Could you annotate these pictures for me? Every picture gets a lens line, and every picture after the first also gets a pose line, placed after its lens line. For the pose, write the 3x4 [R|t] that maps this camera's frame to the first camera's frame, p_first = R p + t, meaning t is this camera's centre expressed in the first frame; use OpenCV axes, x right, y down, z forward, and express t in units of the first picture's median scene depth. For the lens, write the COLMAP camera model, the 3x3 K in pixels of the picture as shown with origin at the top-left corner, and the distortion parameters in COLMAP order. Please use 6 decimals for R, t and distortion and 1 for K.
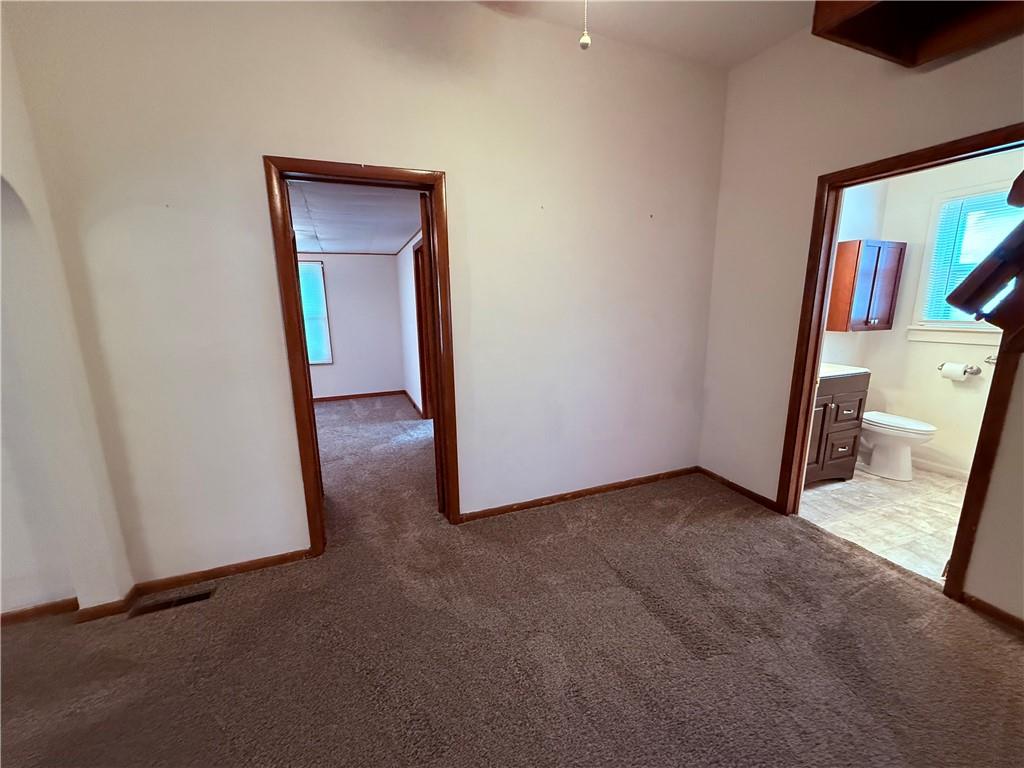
lens RADIAL K [[406.8, 0, 509.6], [0, 406.8, 382.5], [0, 0, 1]] dist [0.003835, -0.000012]
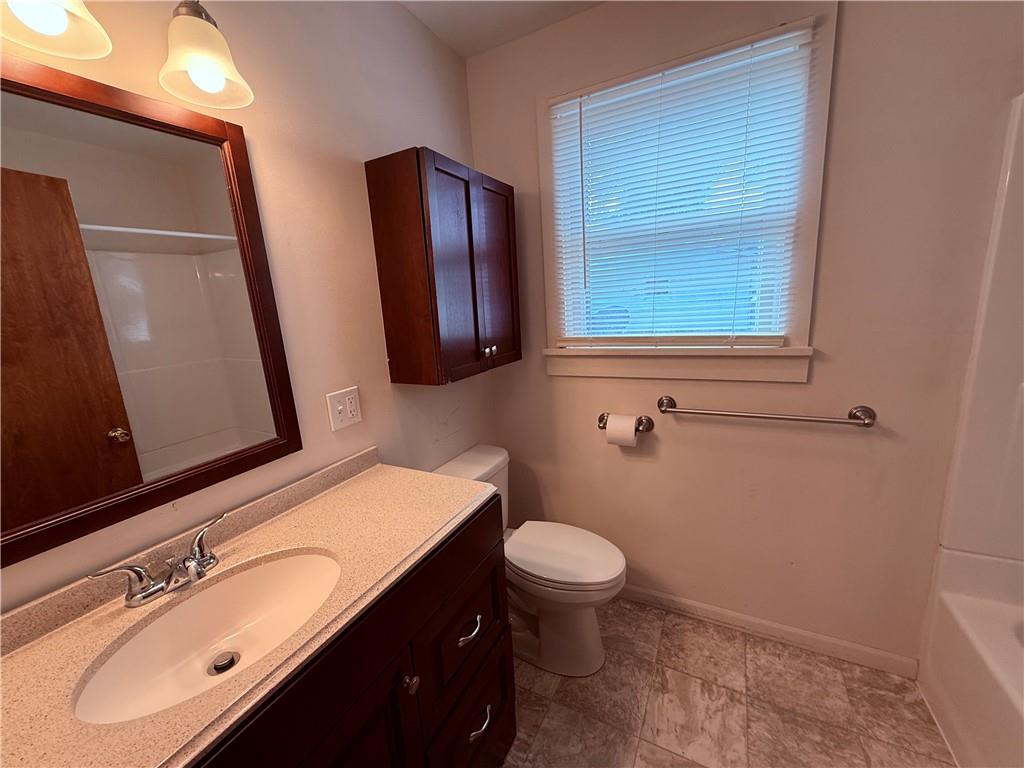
lens RADIAL K [[406.8, 0, 511.9], [0, 406.8, 386.3], [0, 0, 1]] dist [0.003835, -0.000012]
pose [[0.757462, -0.165807, 0.631474, 1.616019], [0.179056, 0.982886, 0.043297, -0.328459], [-0.627846, 0.080273, 0.774187, 1.663616]]
